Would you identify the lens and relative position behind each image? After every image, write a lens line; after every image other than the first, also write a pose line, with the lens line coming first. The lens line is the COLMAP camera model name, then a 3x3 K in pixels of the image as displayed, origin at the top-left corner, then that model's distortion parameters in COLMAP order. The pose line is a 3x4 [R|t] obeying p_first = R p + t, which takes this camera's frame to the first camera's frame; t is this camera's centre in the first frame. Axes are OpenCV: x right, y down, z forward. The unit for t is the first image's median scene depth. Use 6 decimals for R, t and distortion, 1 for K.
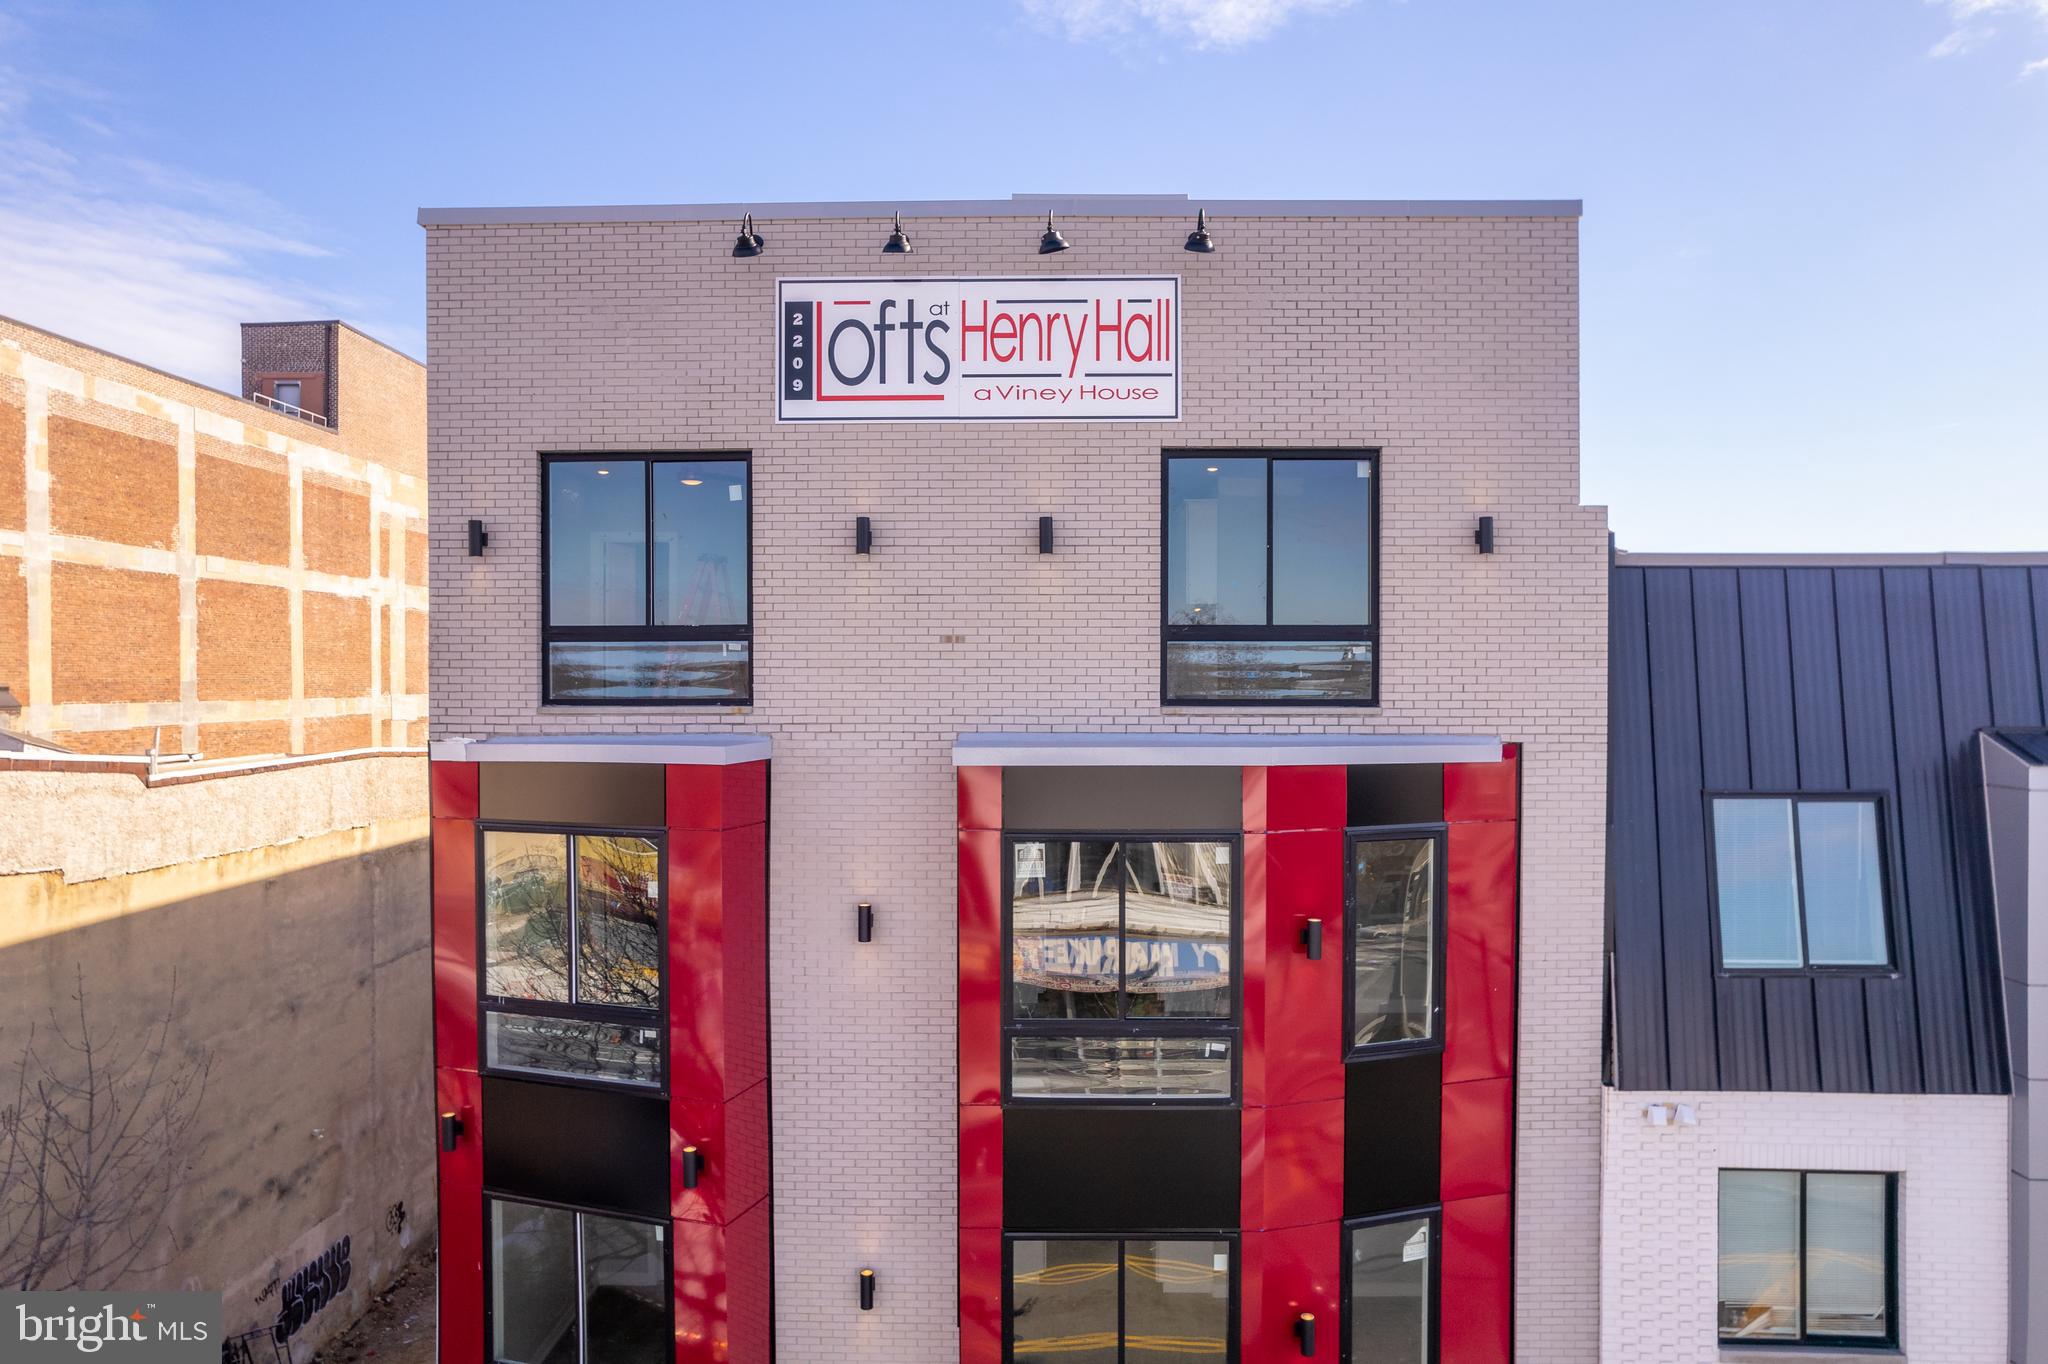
lens RADIAL K [[1314.0, 0, 1024.1], [0, 1314.0, 695.9], [0, 0, 1]] dist [-0.071769, 0.078399]
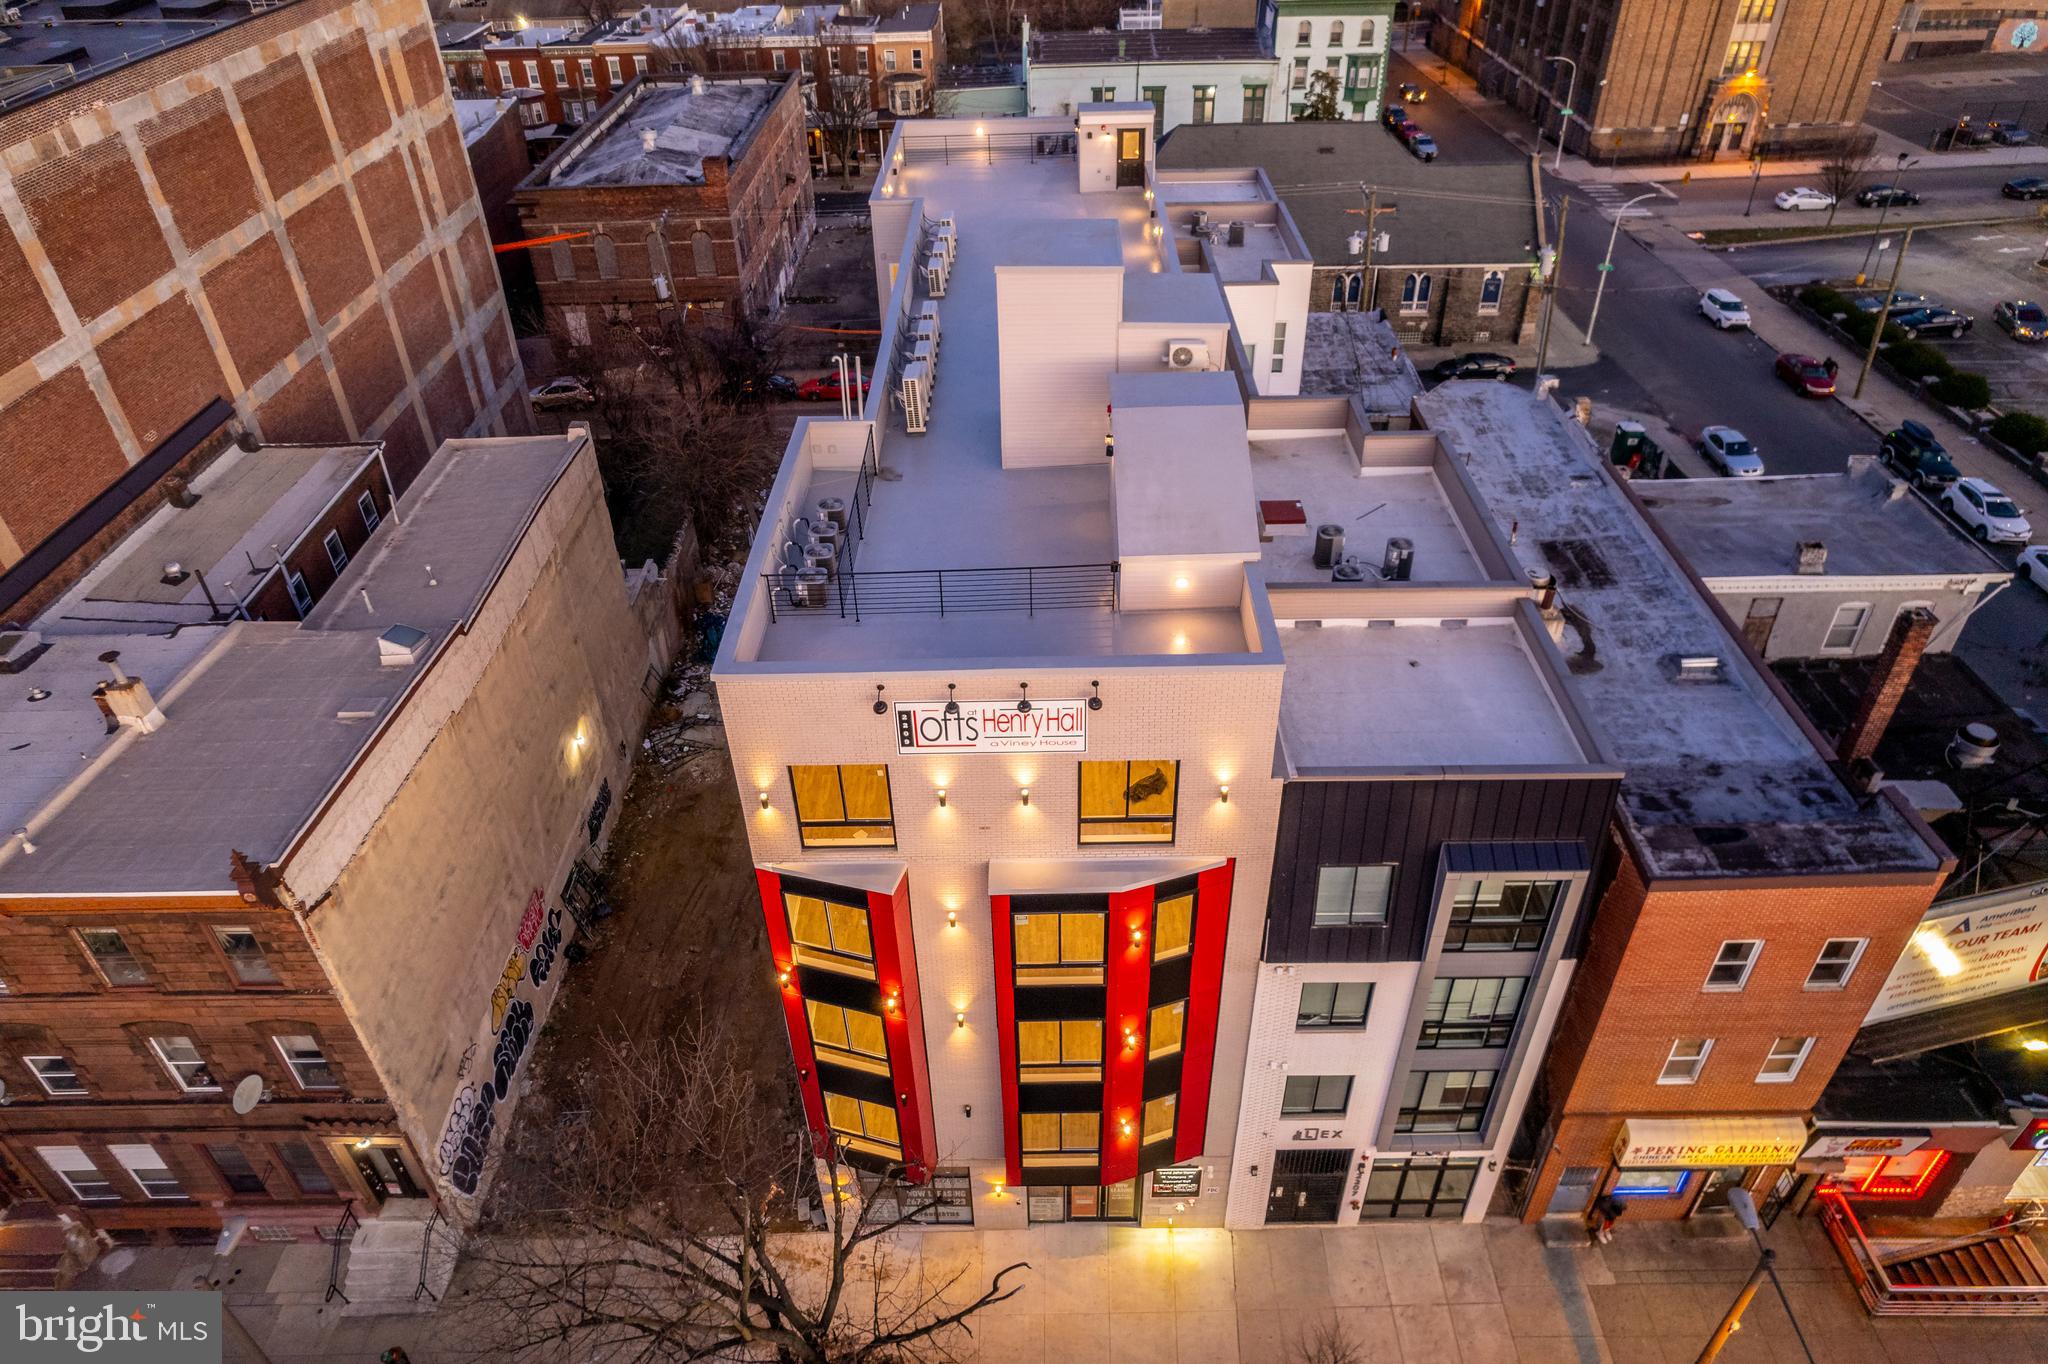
lens RADIAL K [[1314.0, 0, 1021.6], [0, 1314.0, 698.0], [0, 0, 1]] dist [-0.071769, 0.078399]
pose [[0.999630, -0.027038, -0.002817, 0.020750], [0.023438, 0.804733, 0.593175, -1.554751], [-0.013771, -0.593021, 0.805069, -0.675830]]
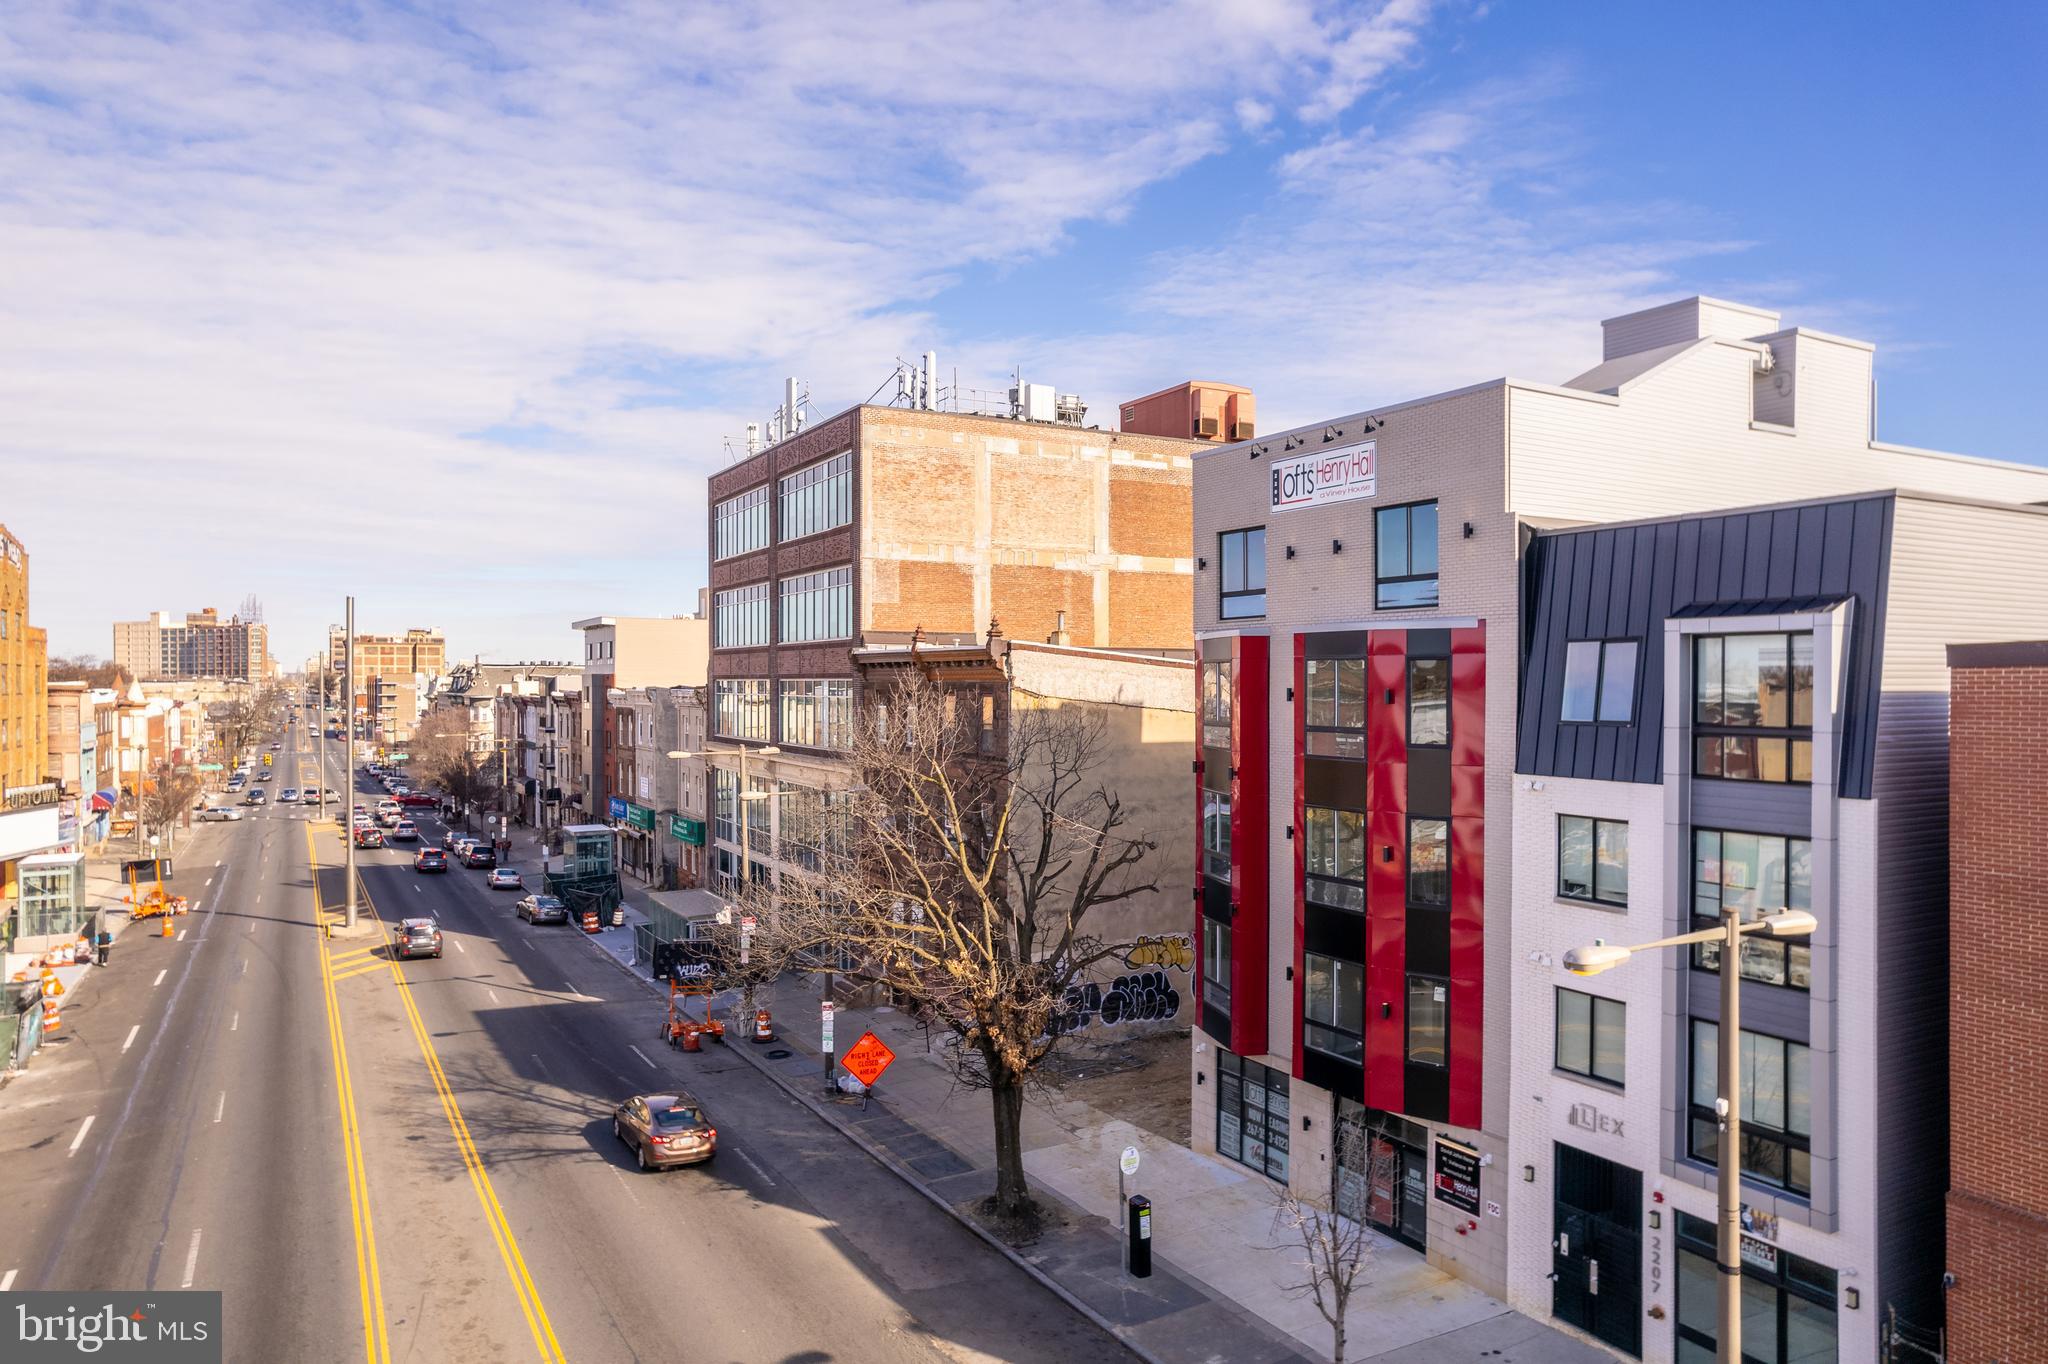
lens RADIAL K [[1314.0, 0, 1020.0], [0, 1314.0, 696.5], [0, 0, 1]] dist [-0.071769, 0.078399]
pose [[0.509509, 0.009873, -0.860409, 1.931590], [-0.012559, 0.999913, 0.004037, 0.172402], [0.860374, 0.008748, 0.509588, -0.868411]]
